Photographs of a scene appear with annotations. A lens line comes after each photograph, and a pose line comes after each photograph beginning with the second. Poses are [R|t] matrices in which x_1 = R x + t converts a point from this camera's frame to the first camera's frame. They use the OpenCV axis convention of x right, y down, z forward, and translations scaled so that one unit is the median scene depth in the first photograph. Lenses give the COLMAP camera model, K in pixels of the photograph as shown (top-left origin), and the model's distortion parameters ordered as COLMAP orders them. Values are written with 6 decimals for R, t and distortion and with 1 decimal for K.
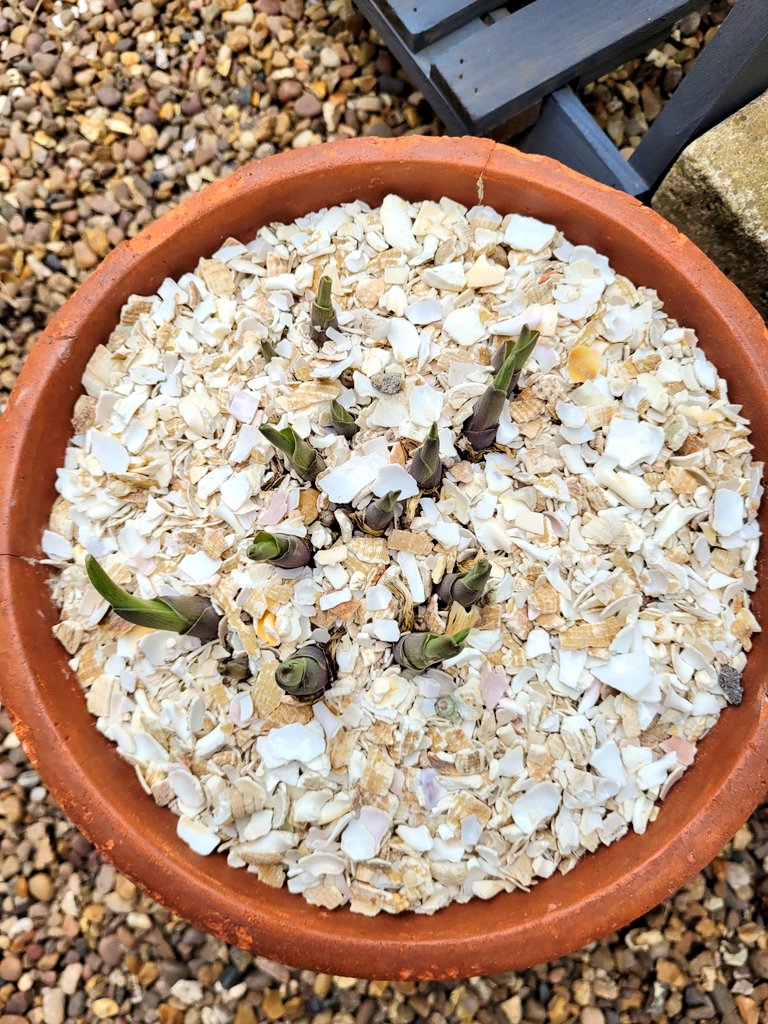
lens RADIAL K [[806.4, 0, 373.1], [0, 806.4, 509.9], [0, 0, 1]] dist [0.005621, -0.014439]
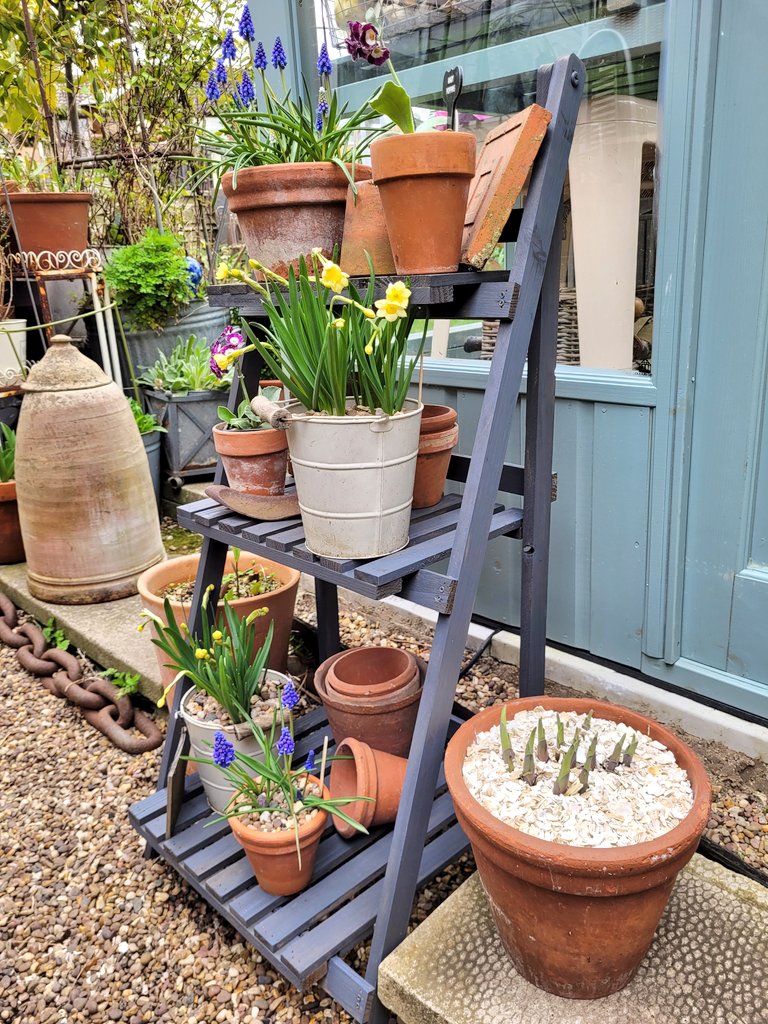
lens RADIAL K [[806.4, 0, 380.5], [0, 806.4, 477.6], [0, 0, 1]] dist [0.005621, -0.014439]
pose [[0.976683, -0.044109, 0.210106, -0.063609], [0.208352, 0.430714, -0.878109, 0.787766], [-0.051763, 0.901410, 0.429861, -1.051901]]
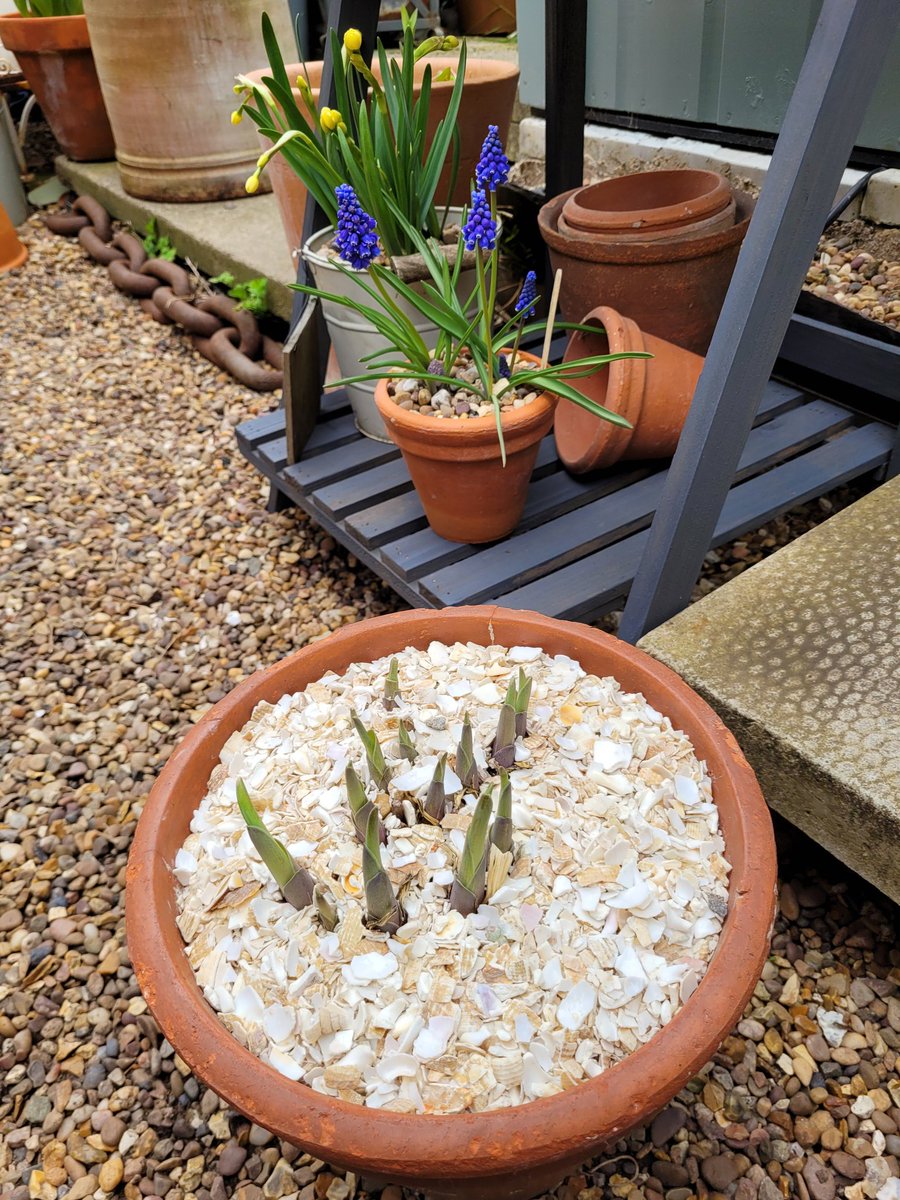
lens RADIAL K [[945.0, 0, 430.3], [0, 945.0, 590.4], [0, 0, 1]] dist [0.005621, -0.014439]
pose [[0.999127, -0.039842, 0.012598, -0.002865], [0.037800, 0.733240, -0.678919, 0.414267], [0.017812, 0.678802, 0.734105, -0.213470]]
